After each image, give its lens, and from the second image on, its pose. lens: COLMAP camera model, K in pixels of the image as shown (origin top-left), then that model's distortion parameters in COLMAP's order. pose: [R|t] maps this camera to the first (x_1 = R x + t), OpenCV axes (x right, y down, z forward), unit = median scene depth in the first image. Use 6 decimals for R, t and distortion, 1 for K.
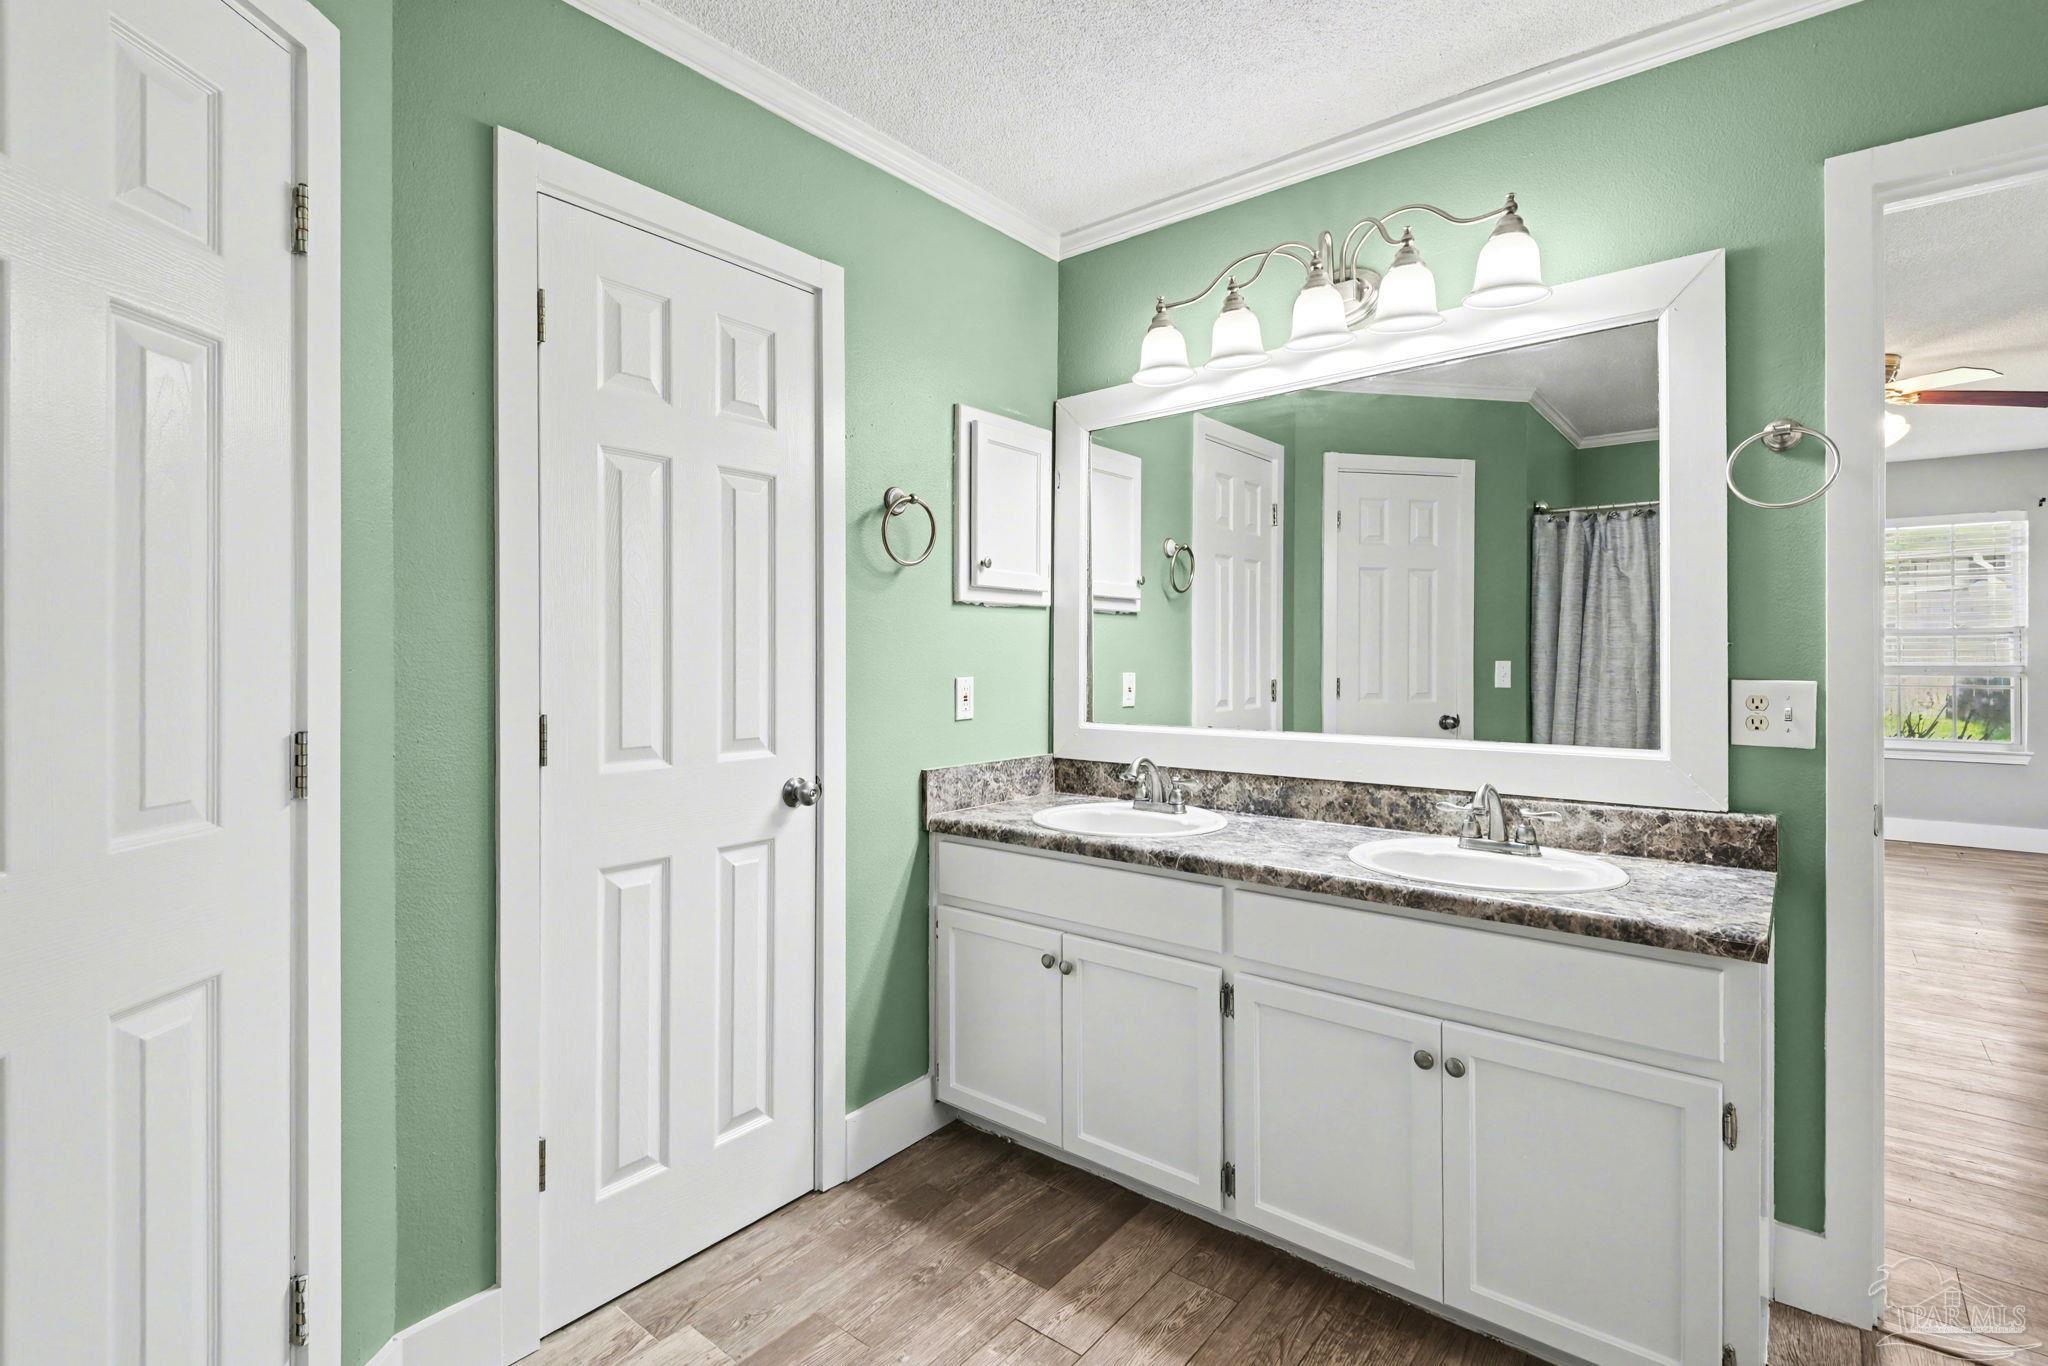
lens RADIAL K [[954.4, 0, 1007.5], [0, 954.4, 657.4], [0, 0, 1]] dist [0.011355, -0.007391]
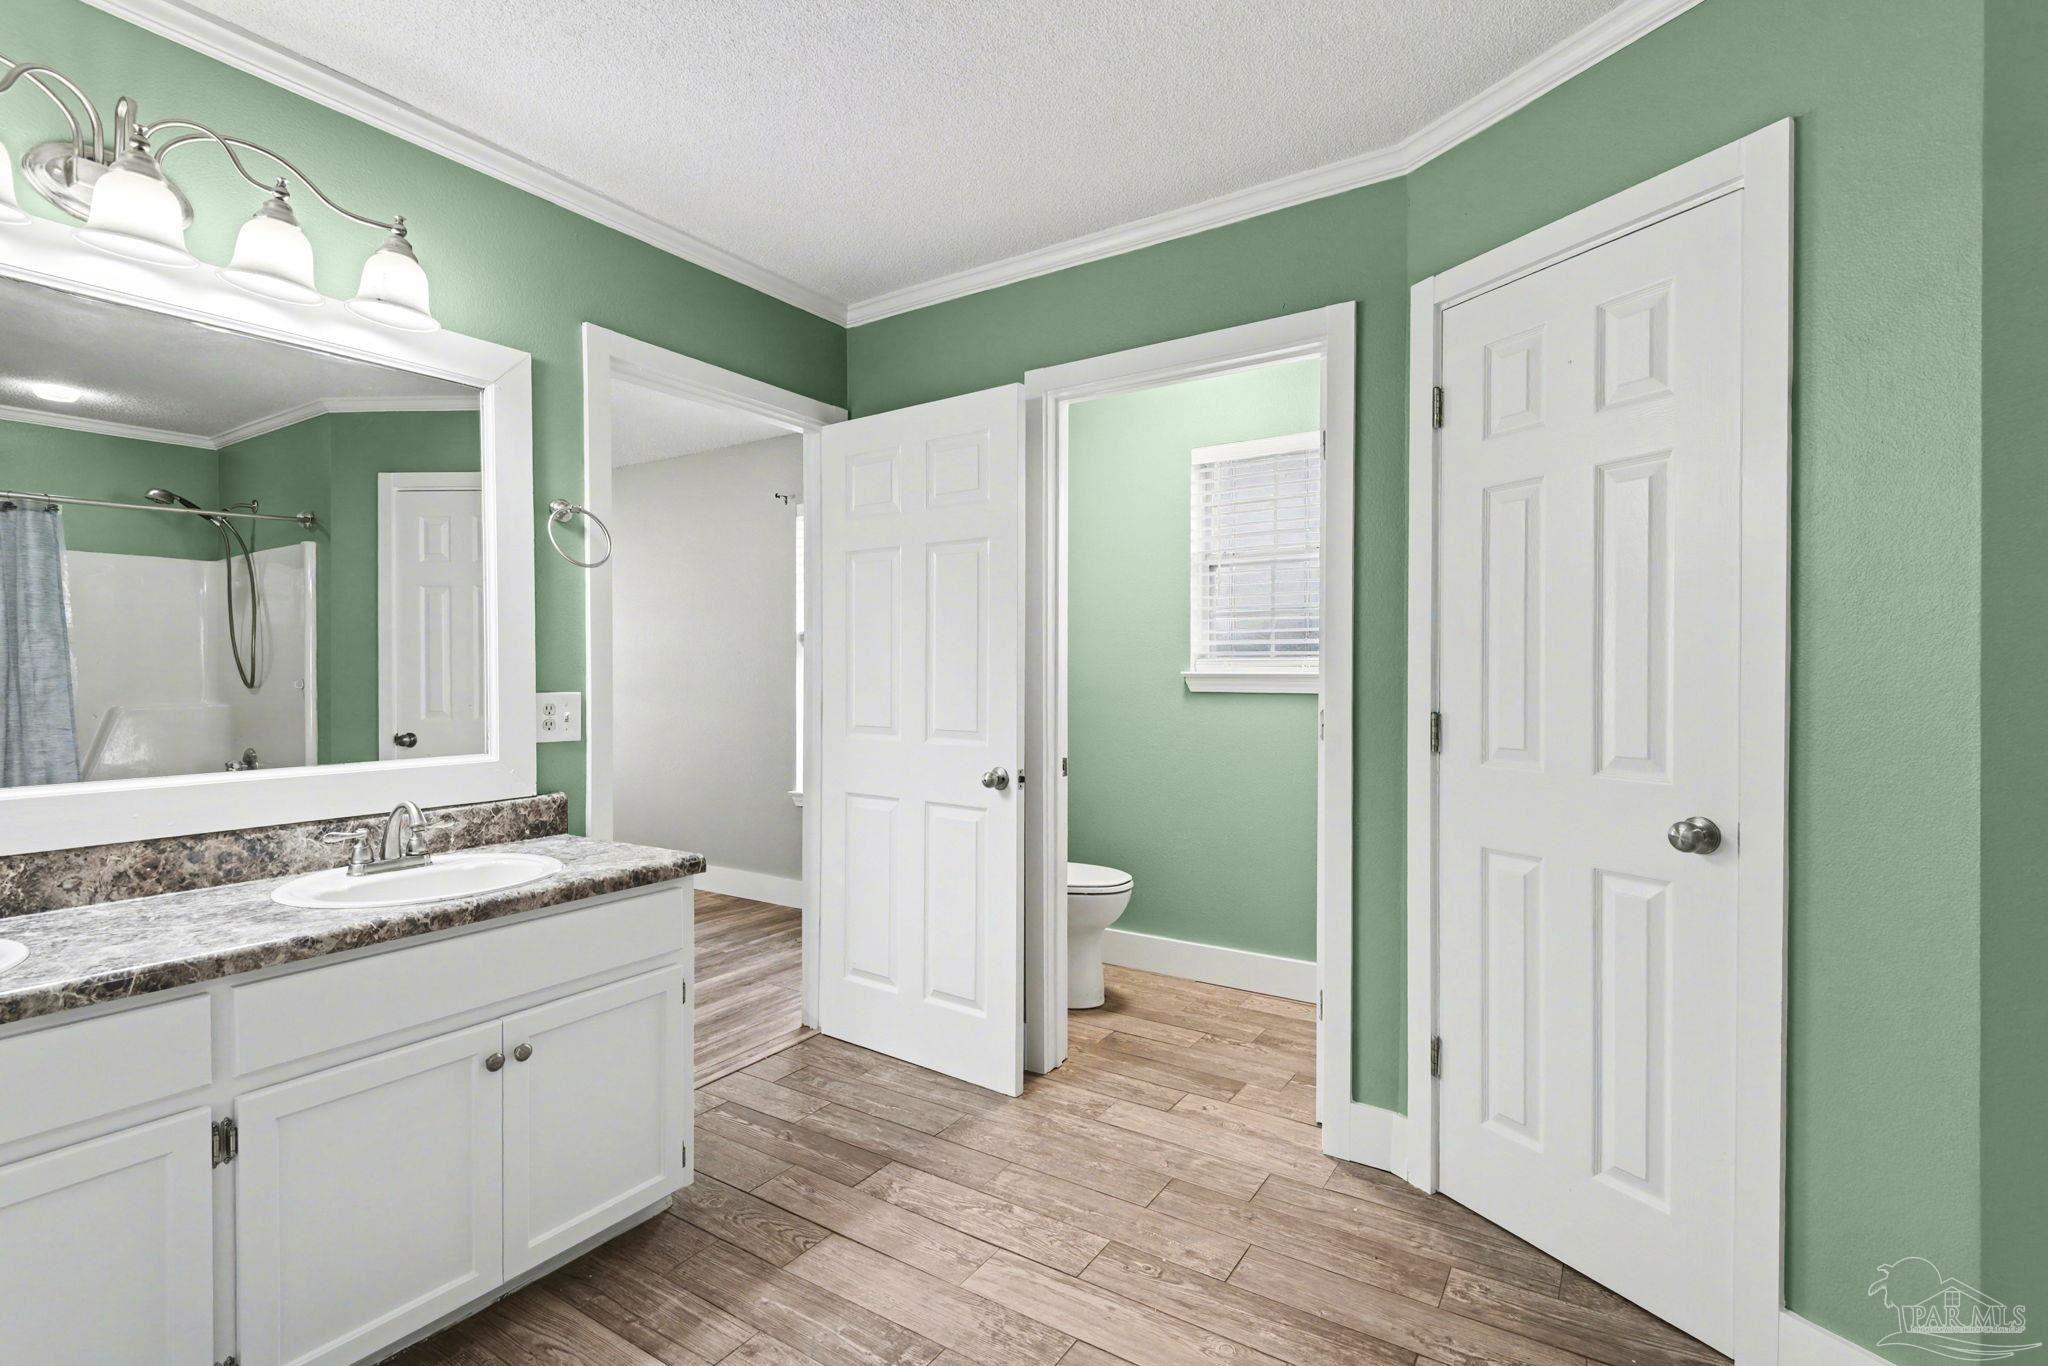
lens RADIAL K [[954.4, 0, 1026.9], [0, 954.4, 689.0], [0, 0, 1]] dist [0.011355, -0.007391]
pose [[-0.125536, -0.013193, 0.992001, -0.586826], [0.002754, 0.999903, 0.013647, 0.002475], [-0.992085, 0.004445, -0.125487, 0.491746]]
